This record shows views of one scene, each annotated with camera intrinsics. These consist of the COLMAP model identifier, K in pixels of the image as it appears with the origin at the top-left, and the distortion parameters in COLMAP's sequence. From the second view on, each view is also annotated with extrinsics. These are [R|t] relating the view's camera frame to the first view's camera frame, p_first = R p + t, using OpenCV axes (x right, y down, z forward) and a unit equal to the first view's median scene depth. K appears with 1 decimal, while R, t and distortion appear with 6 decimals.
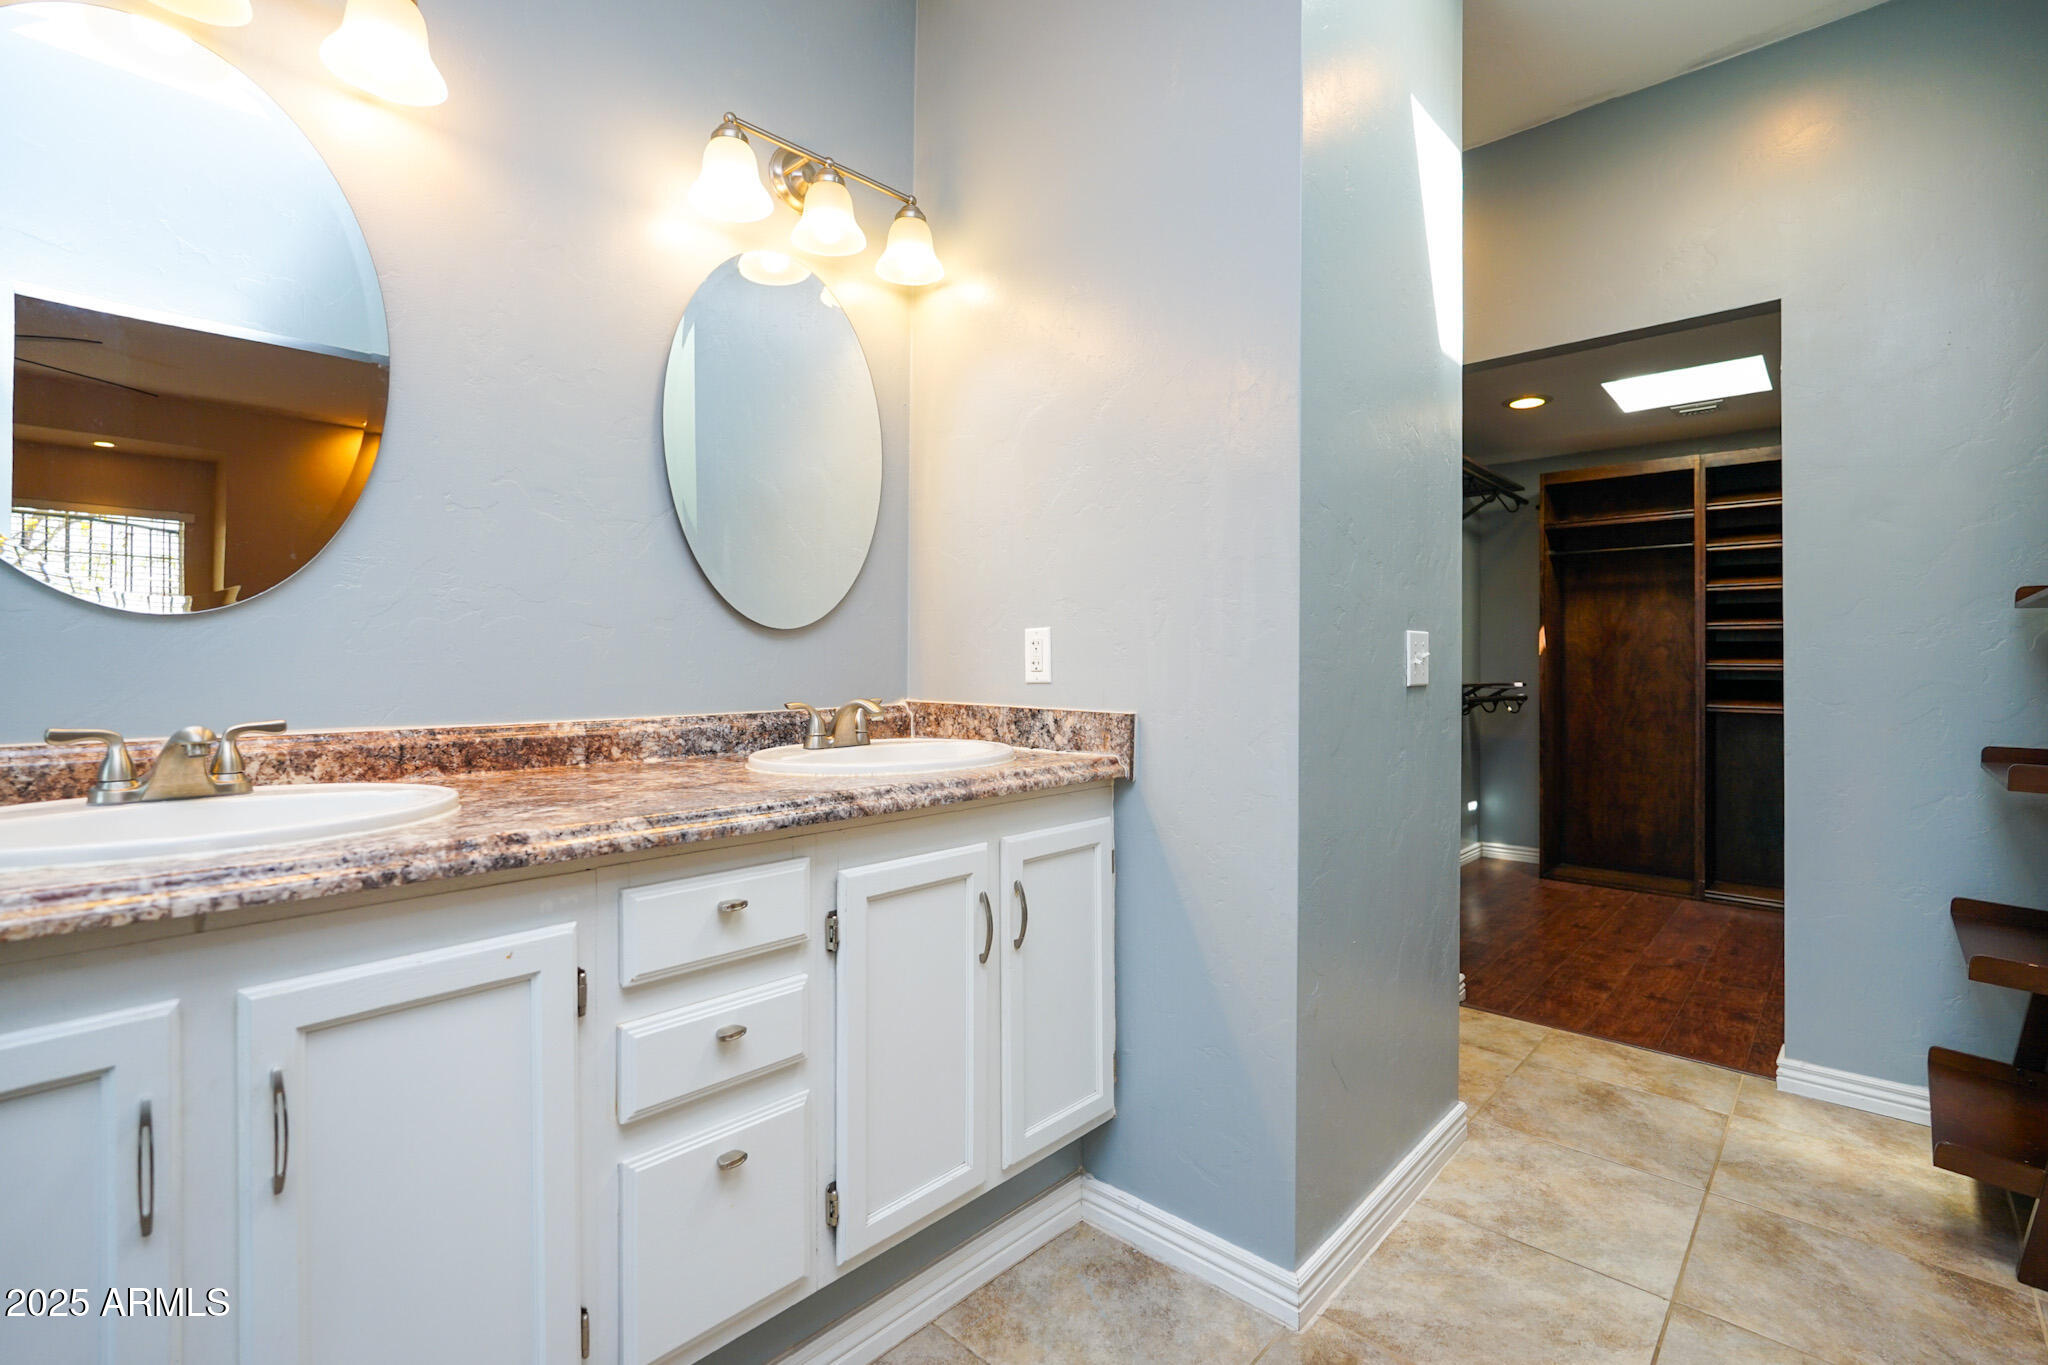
lens RADIAL K [[900.9, 0, 1020.9], [0, 900.9, 688.6], [0, 0, 1]] dist [-0.025006, 0.009978]
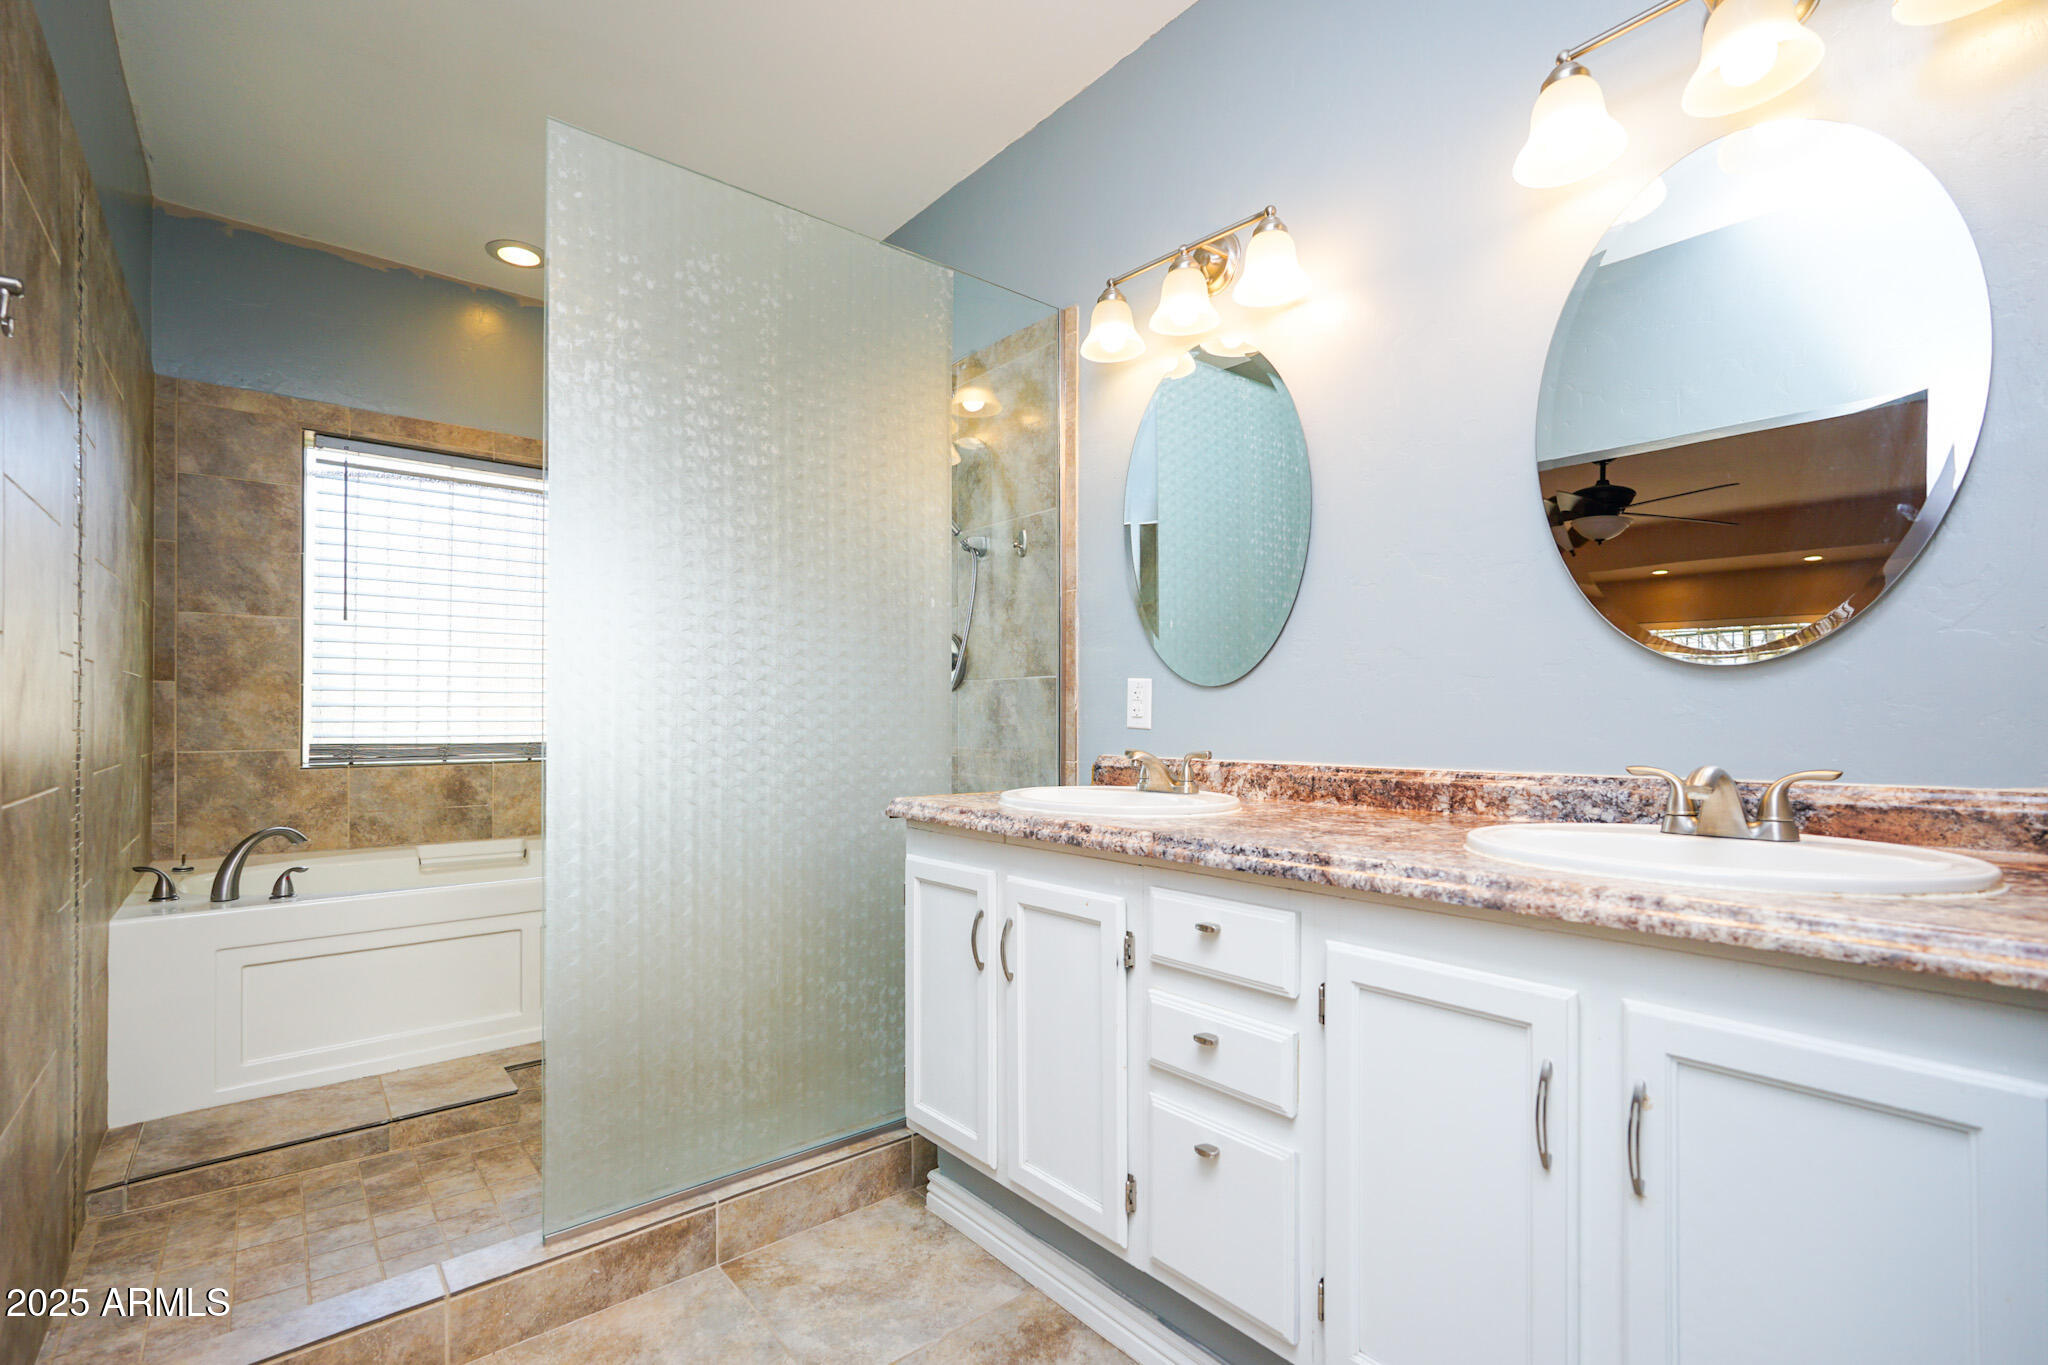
lens RADIAL K [[911.1, 0, 1025.7], [0, 911.1, 708.8], [0, 0, 1]] dist [-0.025337, 0.000389]
pose [[-0.108584, -0.008093, -0.994054, 0.633310], [-0.024473, 0.999686, -0.005466, -0.018539], [0.993786, 0.023734, -0.108748, 0.653860]]
